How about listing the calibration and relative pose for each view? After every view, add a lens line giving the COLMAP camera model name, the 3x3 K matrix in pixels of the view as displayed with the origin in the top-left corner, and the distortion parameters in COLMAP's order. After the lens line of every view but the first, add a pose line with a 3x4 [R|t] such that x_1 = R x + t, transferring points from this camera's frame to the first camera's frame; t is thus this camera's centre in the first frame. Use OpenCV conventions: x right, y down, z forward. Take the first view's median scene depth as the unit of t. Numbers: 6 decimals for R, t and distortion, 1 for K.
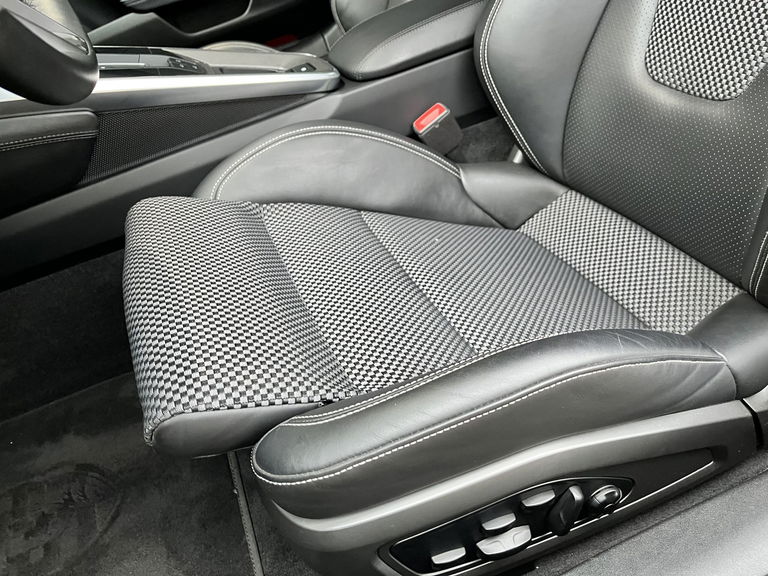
lens RADIAL K [[592.1, 0, 383.1], [0, 592.1, 285.0], [0, 0, 1]] dist [0.028176, -0.058048]
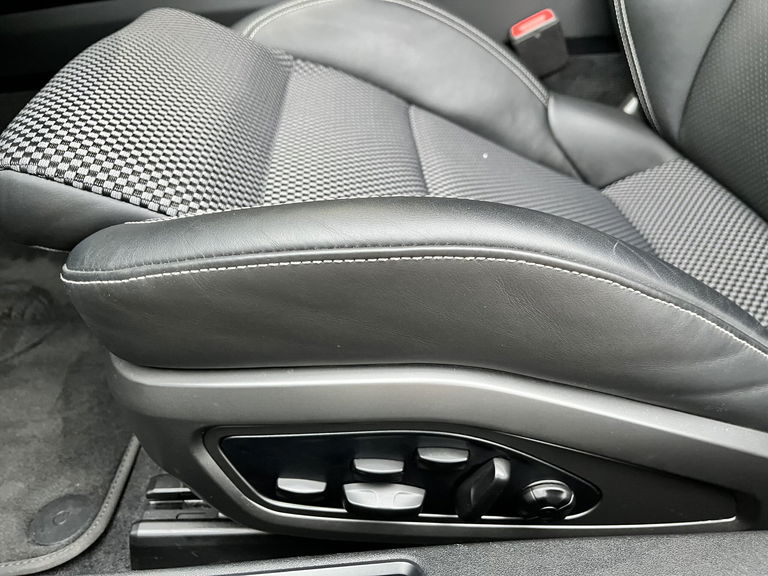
lens RADIAL K [[592.1, 0, 385.9], [0, 592.1, 289.3], [0, 0, 1]] dist [0.028176, -0.058048]
pose [[0.937443, 0.300050, -0.176552, 0.153241], [-0.296769, 0.953872, 0.045346, 0.094764], [0.182015, 0.009886, 0.983246, 0.175074]]
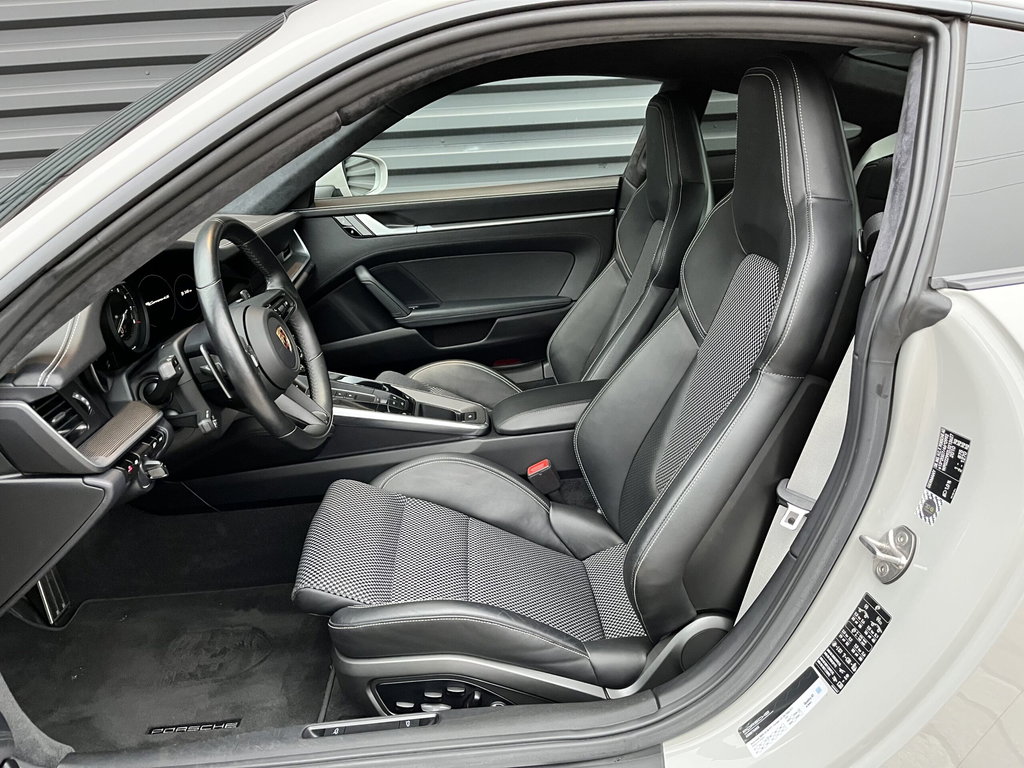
lens RADIAL K [[789.5, 0, 513.8], [0, 789.5, 352.0], [0, 0, 1]] dist [0.028176, -0.058048]
pose [[0.939728, 0.204928, -0.273707, 0.536187], [-0.275783, 0.927479, -0.252440, -0.037068], [0.202125, 0.312709, 0.928094, -0.995579]]
